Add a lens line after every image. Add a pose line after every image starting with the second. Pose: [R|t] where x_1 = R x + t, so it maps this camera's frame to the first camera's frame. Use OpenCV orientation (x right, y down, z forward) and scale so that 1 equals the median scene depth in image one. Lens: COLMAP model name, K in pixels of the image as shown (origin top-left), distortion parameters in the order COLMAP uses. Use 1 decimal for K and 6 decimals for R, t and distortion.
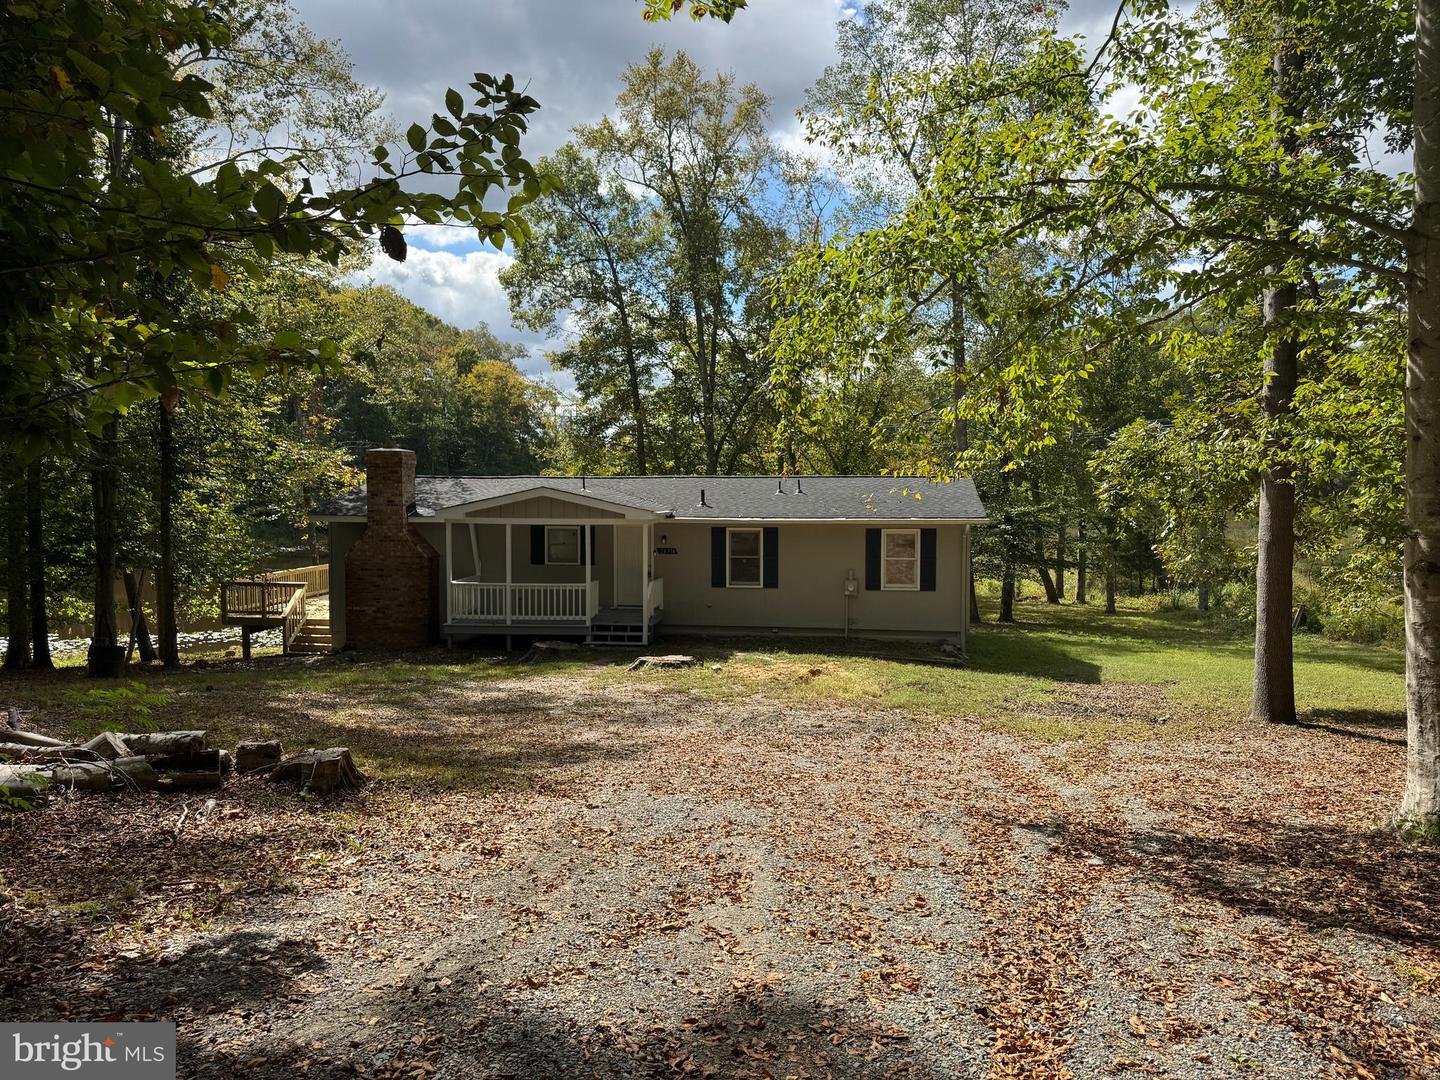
lens RADIAL K [[1034.6, 0, 724.8], [0, 1034.6, 547.0], [0, 0, 1]] dist [0.038160, -0.041497]
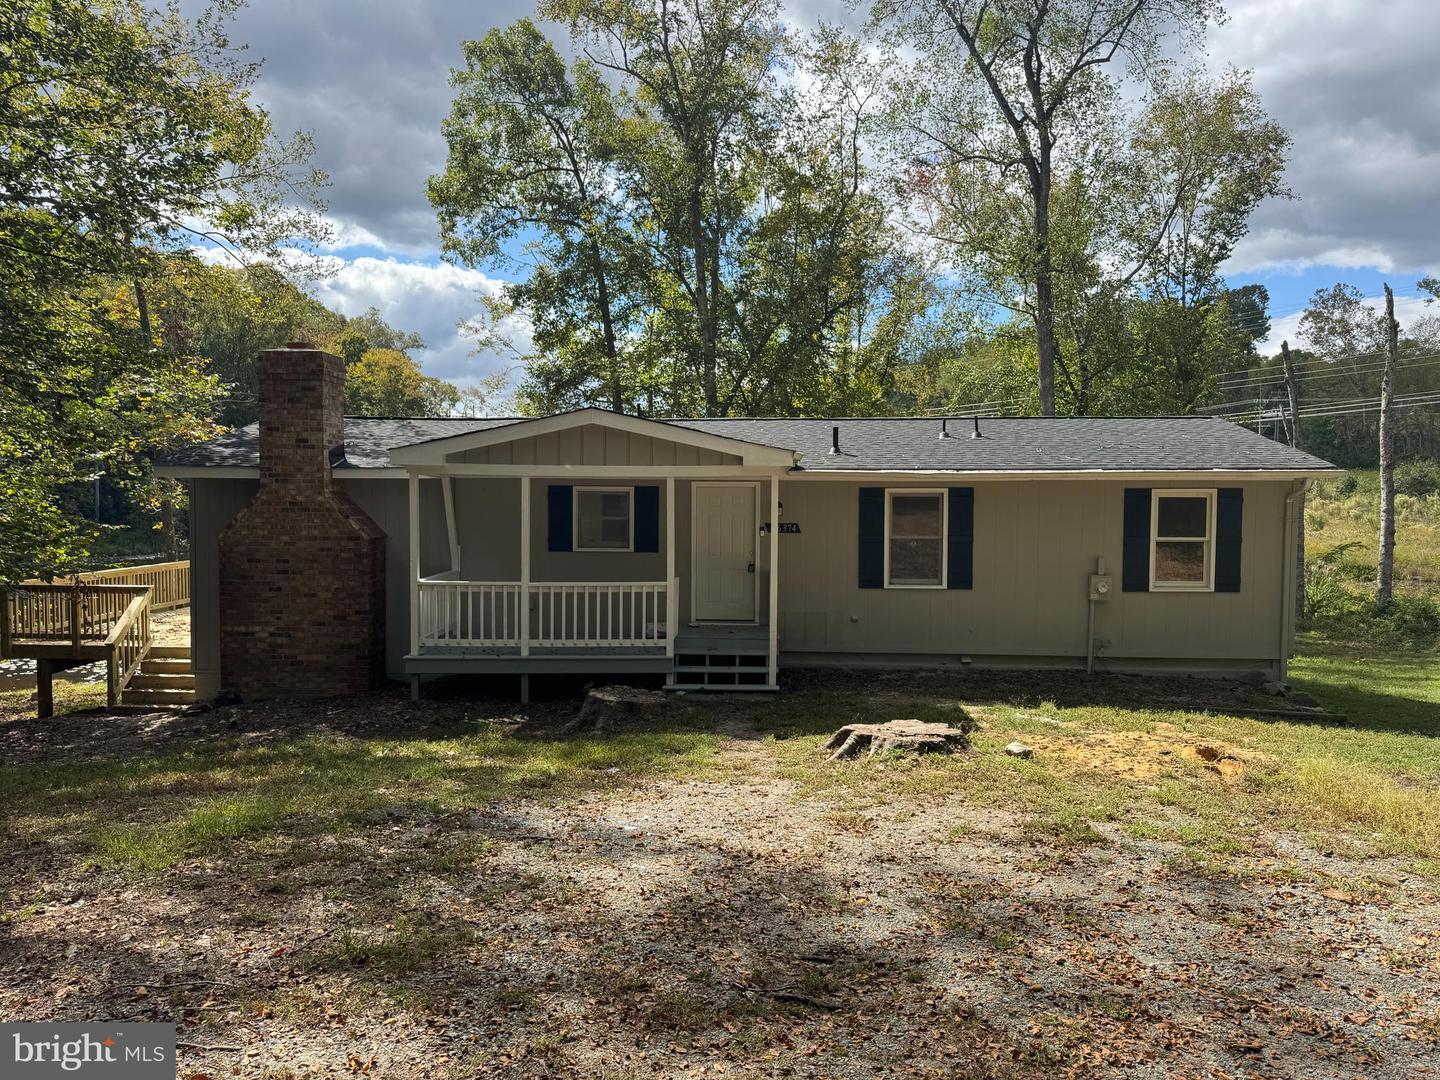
lens RADIAL K [[1034.6, 0, 718.2], [0, 1034.6, 544.3], [0, 0, 1]] dist [0.038160, -0.041497]
pose [[0.994891, -0.000717, 0.100950, -0.137902], [0.002079, 0.999908, -0.013382, 0.018989], [-0.100931, 0.013523, 0.994802, 0.370714]]
